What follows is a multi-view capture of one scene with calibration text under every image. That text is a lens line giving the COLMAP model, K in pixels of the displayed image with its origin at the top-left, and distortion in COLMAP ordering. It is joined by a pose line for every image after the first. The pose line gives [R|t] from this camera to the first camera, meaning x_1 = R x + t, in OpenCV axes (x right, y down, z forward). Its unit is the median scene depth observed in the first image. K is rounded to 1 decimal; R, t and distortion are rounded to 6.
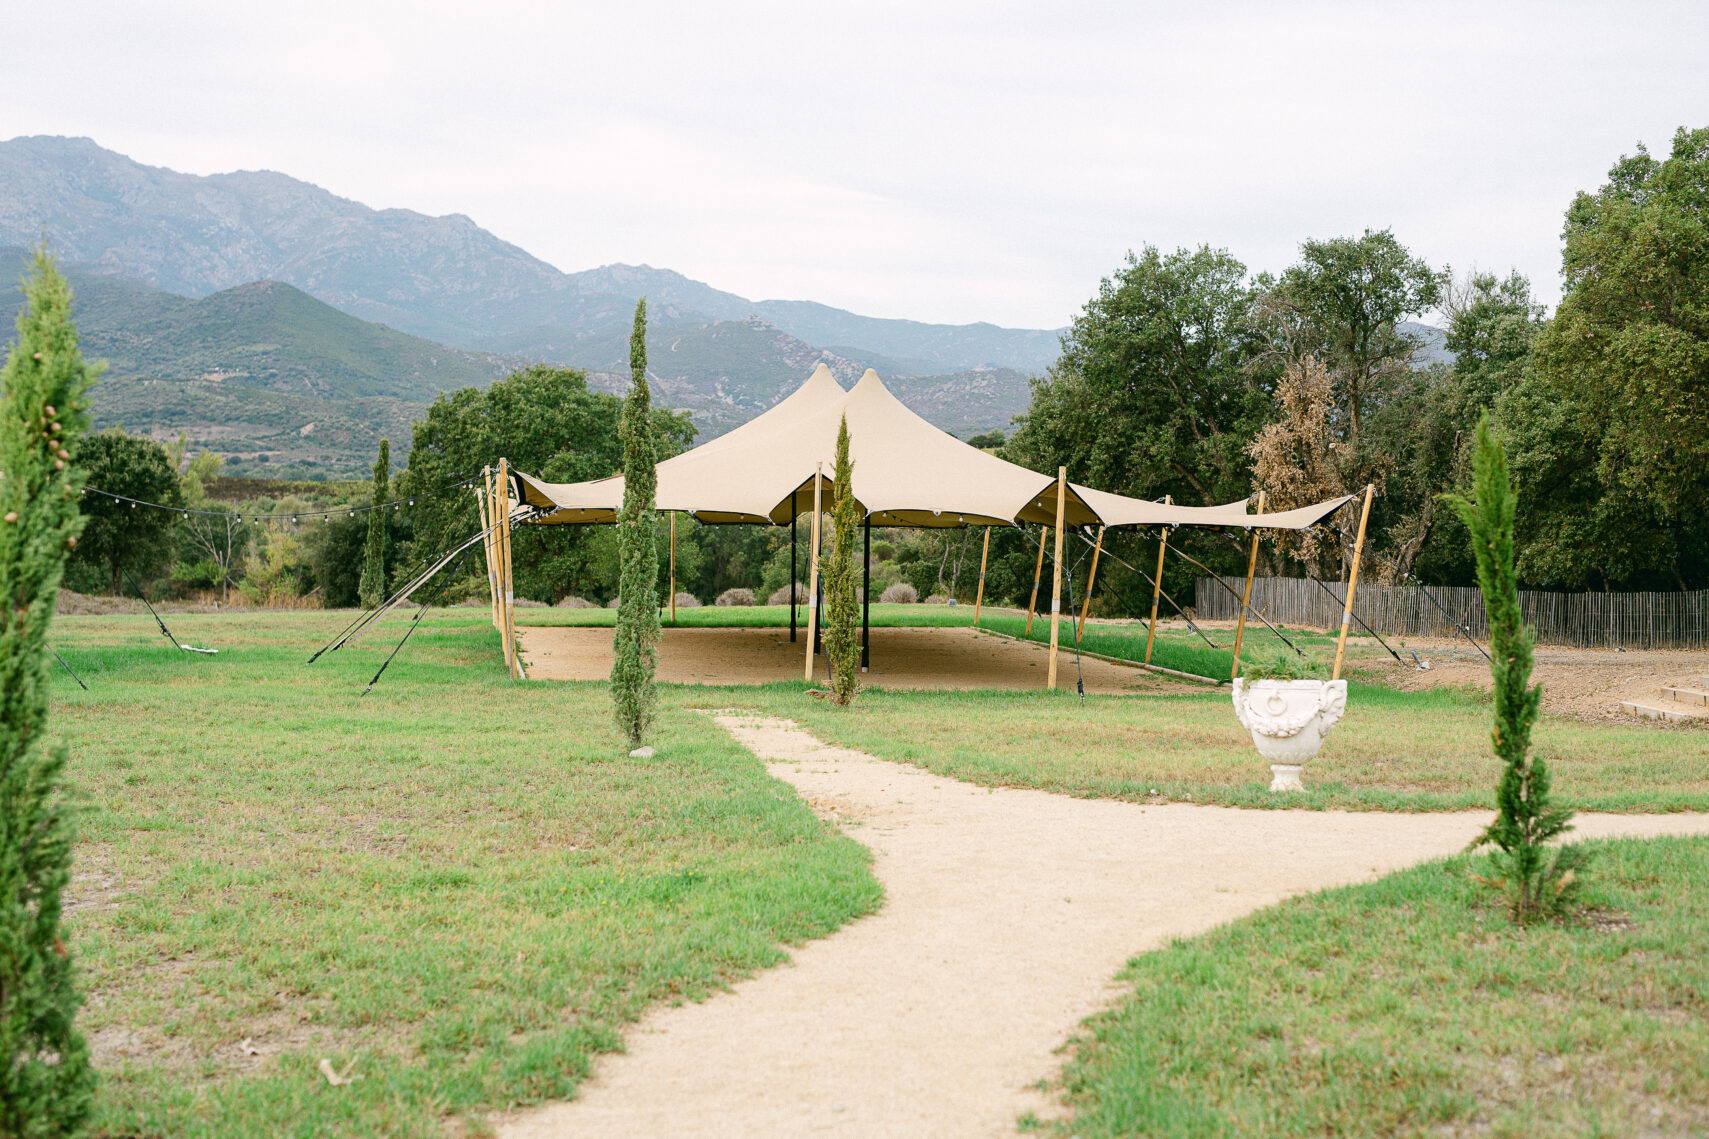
lens RADIAL K [[2402.9, 0, 850.2], [0, 2402.9, 569.0], [0, 0, 1]] dist [0.005274, 0.000000]
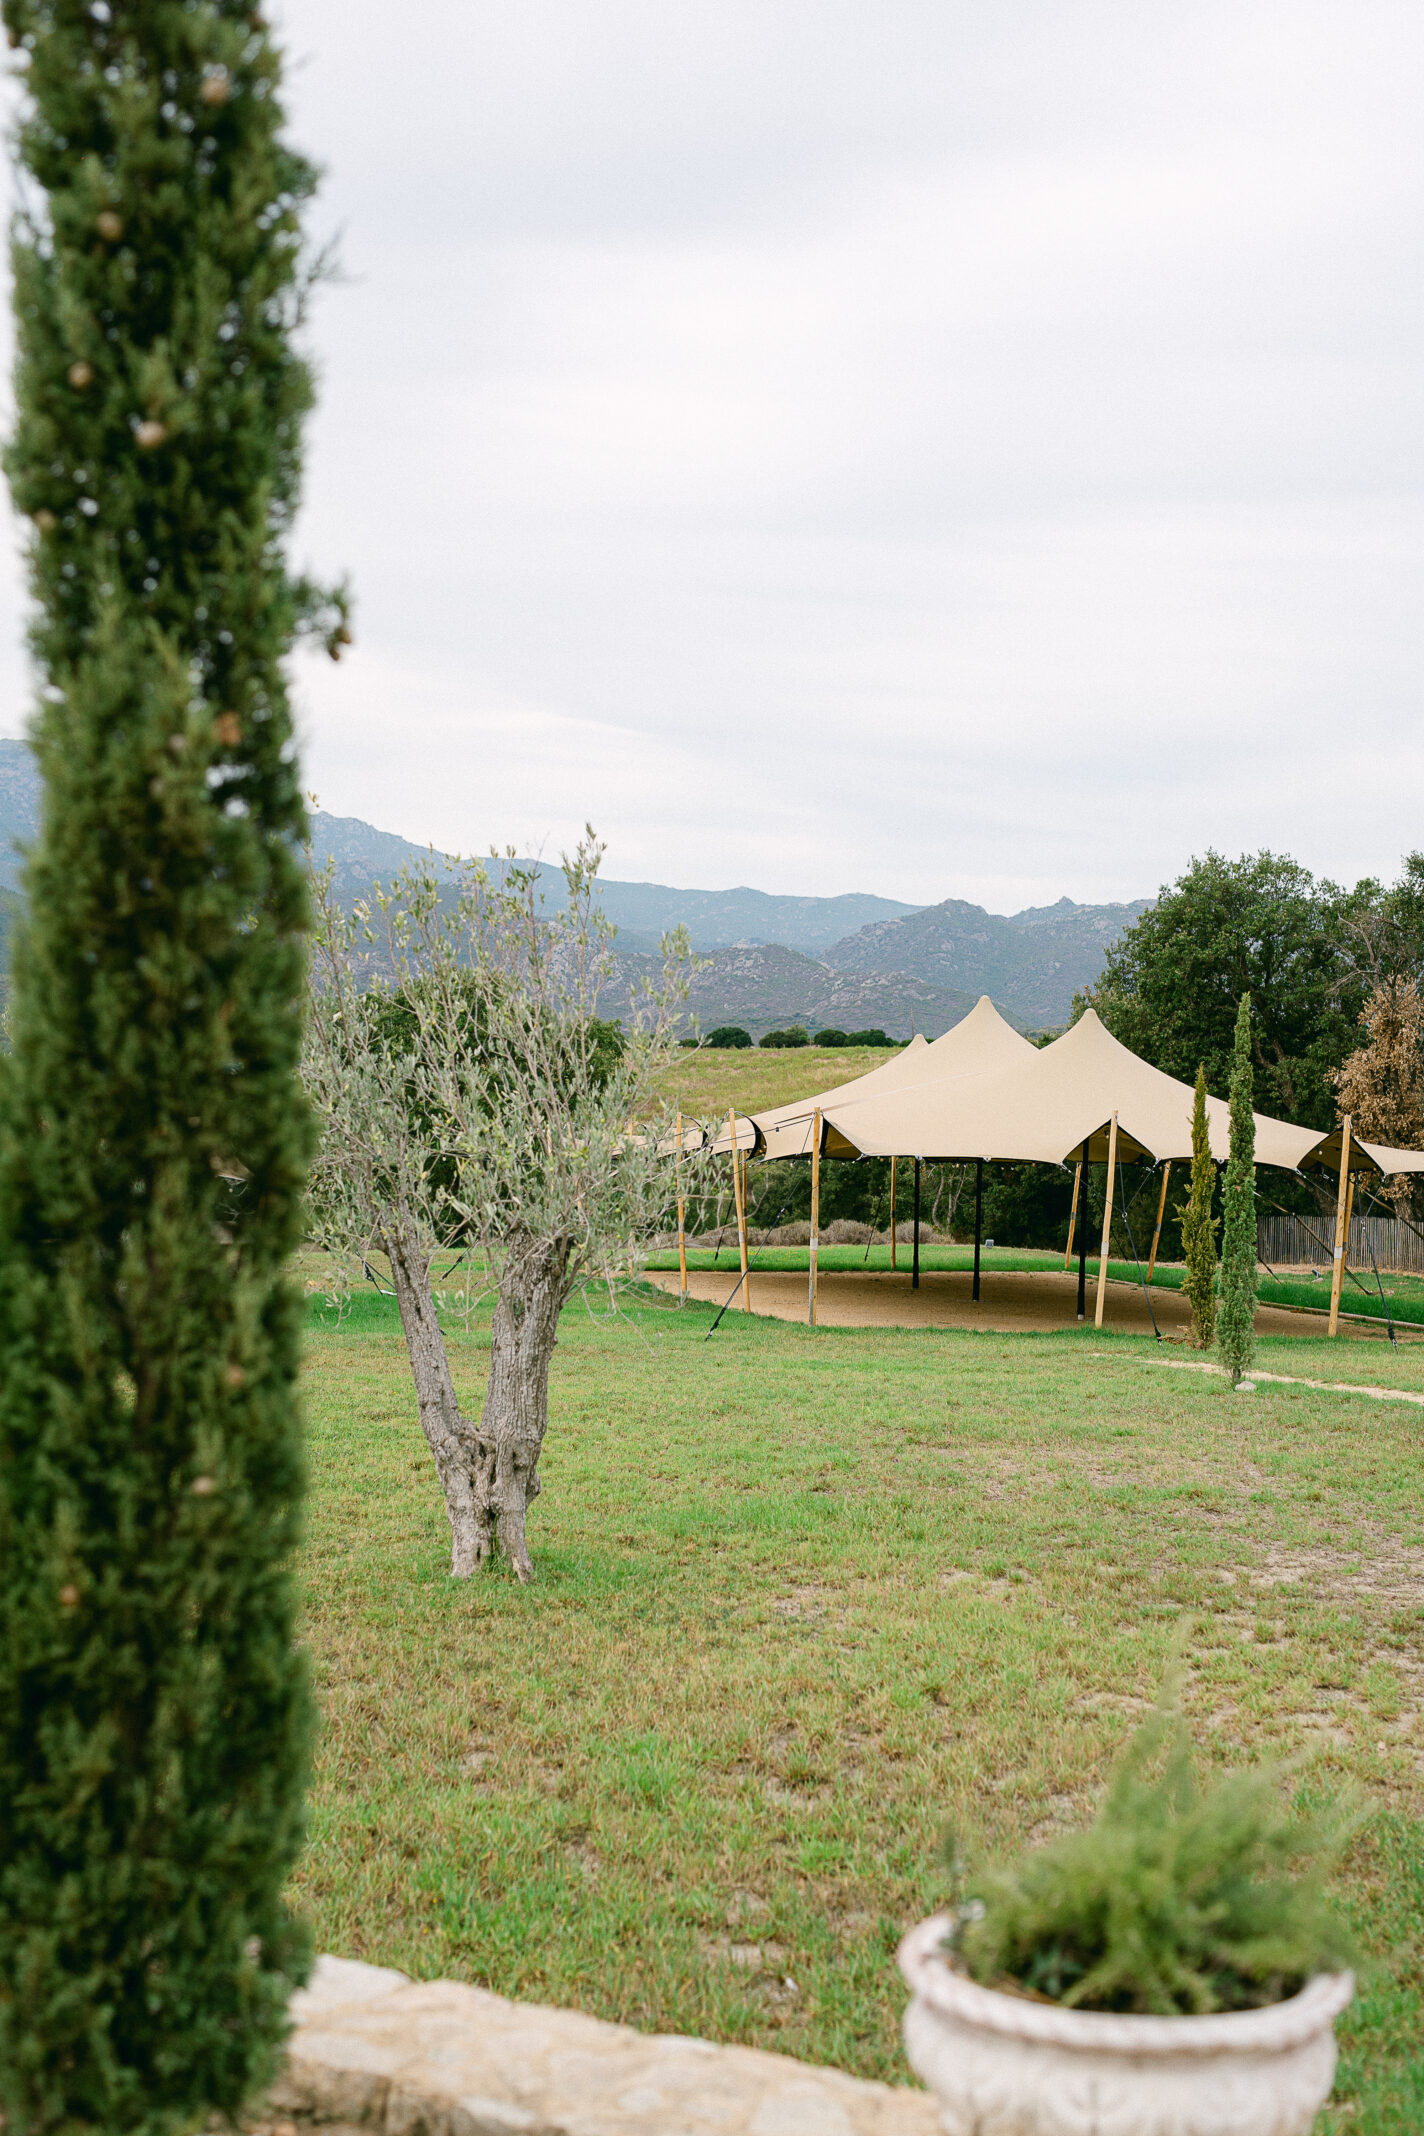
lens RADIAL K [[3011.6, 0, 711.2], [0, 3011.6, 1072.4], [0, 0, 1]] dist [0.023974, 0.000000]
pose [[0.998845, 0.005724, 0.047710, -0.123862], [-0.003803, 0.999182, -0.040266, -0.004501], [-0.047901, 0.040038, 0.998049, -0.130758]]
